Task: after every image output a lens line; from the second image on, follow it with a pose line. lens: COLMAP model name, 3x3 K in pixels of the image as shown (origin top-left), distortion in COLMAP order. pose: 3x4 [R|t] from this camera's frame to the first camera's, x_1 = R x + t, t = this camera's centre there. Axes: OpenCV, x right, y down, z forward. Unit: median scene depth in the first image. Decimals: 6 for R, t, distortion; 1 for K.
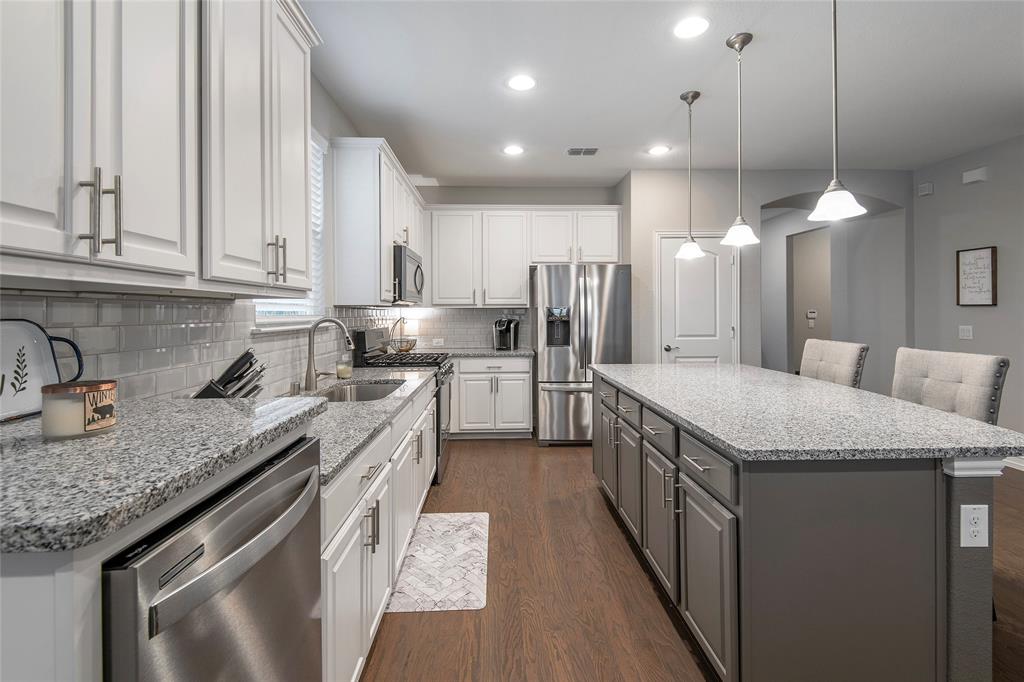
lens RADIAL K [[478.4, 0, 510.7], [0, 478.4, 310.6], [0, 0, 1]] dist [0.011473, -0.006492]
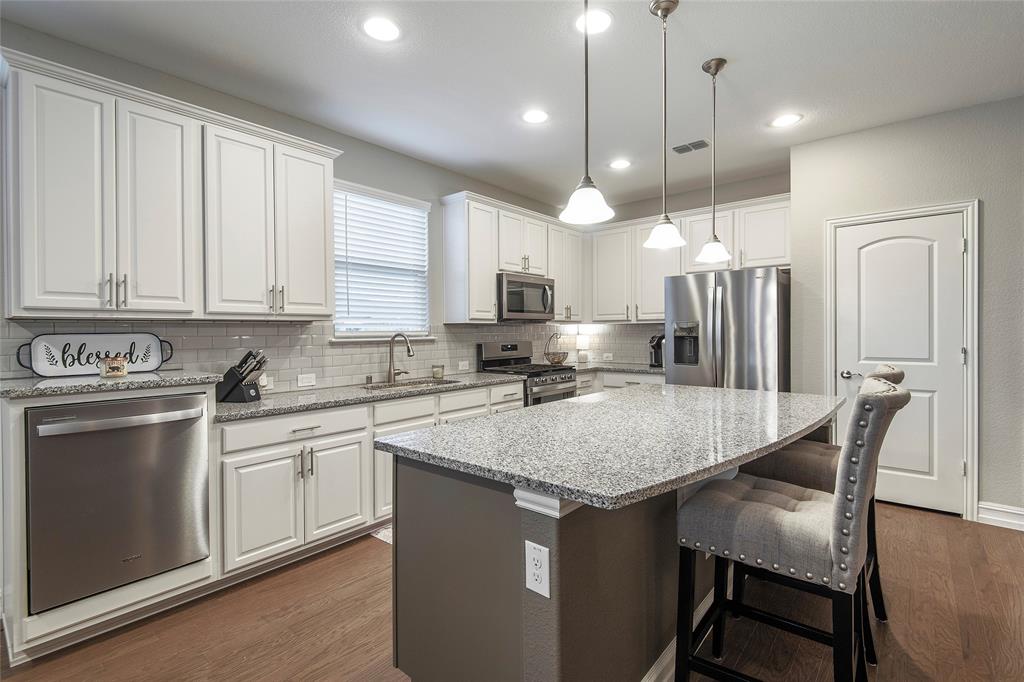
lens RADIAL K [[478.4, 0, 513.5], [0, 478.4, 334.7], [0, 0, 1]] dist [0.011473, -0.006492]
pose [[0.740003, 0.000688, -0.672603, 0.471801], [0.009474, 0.999890, 0.011446, 0.003890], [0.672537, -0.014842, 0.739915, 0.102969]]
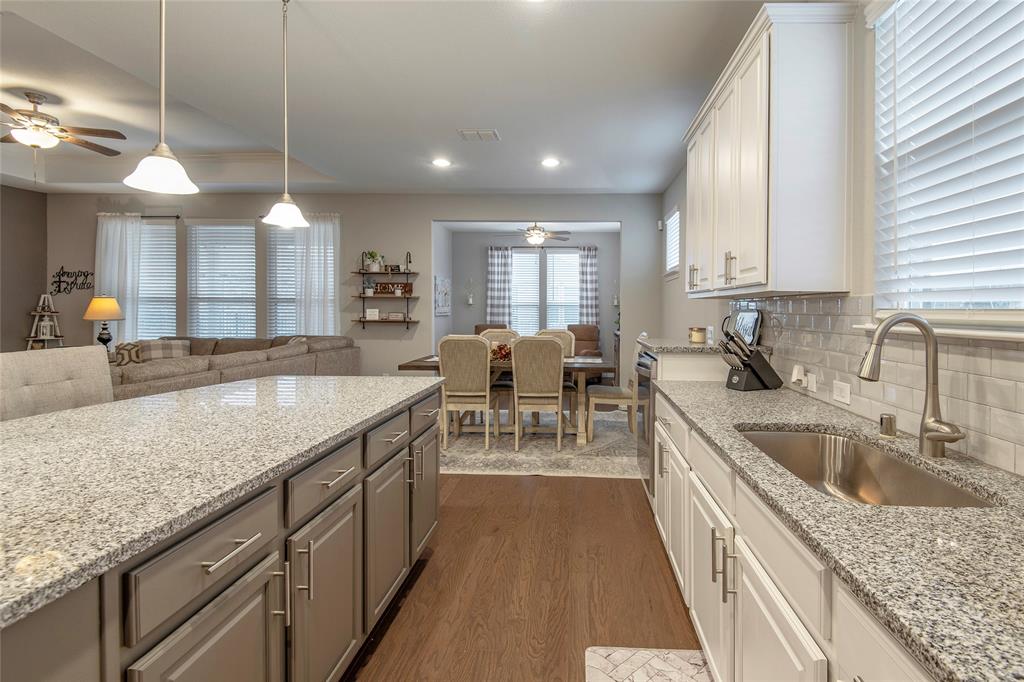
lens RADIAL K [[478.4, 0, 556.5], [0, 478.4, 310.9], [0, 0, 1]] dist [0.011473, -0.006492]
pose [[-0.997508, -0.003198, 0.070486, -0.027789], [-0.003199, 0.999995, 0.000098, 0.006955], [-0.070486, -0.000128, -0.997513, 0.873044]]
